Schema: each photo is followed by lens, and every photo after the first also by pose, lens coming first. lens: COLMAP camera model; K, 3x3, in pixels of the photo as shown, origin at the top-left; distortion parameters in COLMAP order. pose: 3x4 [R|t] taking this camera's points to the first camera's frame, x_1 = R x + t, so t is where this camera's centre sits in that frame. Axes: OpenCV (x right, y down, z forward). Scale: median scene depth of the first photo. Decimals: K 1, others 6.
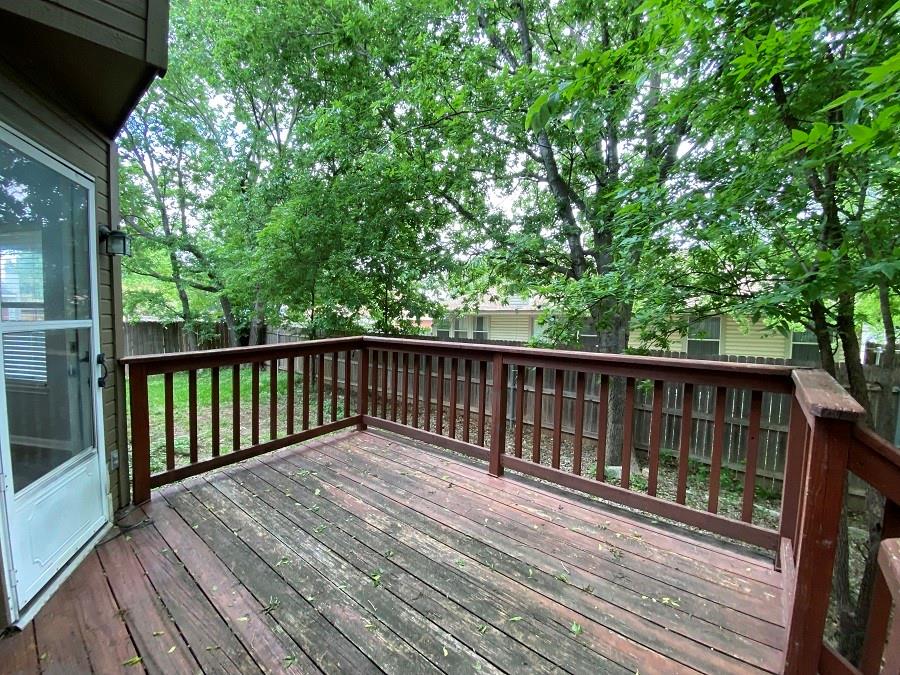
lens RADIAL K [[364.3, 0, 448.6], [0, 364.3, 333.2], [0, 0, 1]] dist [-0.006094, -0.001617]
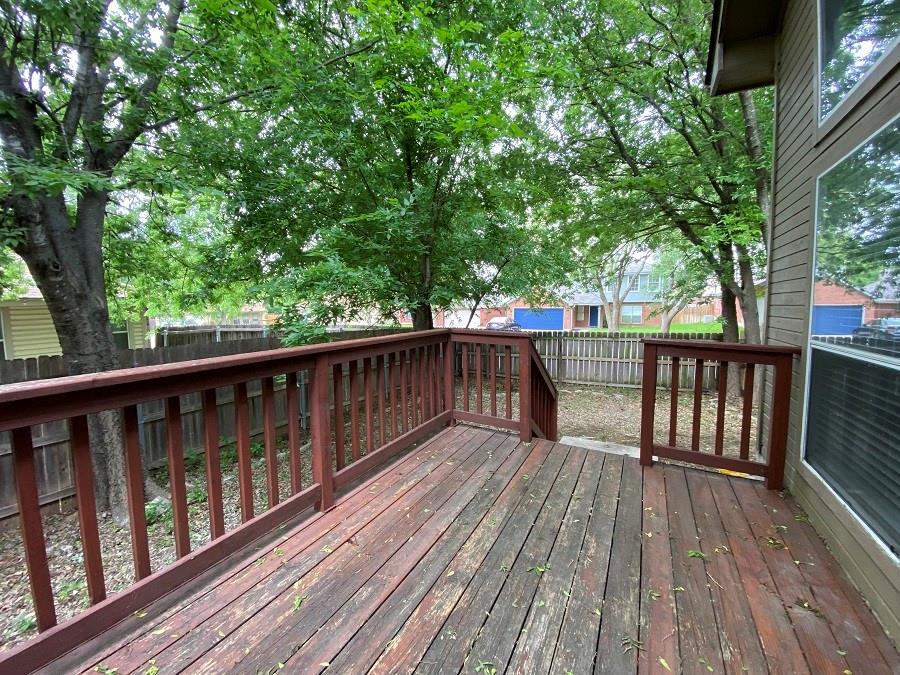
lens RADIAL K [[364.3, 0, 448.4], [0, 364.3, 336.8], [0, 0, 1]] dist [-0.006094, -0.001617]
pose [[-0.175961, -0.104734, 0.978810, -0.853770], [0.078135, 0.989701, 0.119945, -0.071403], [-0.981291, 0.097585, -0.165965, 1.092890]]
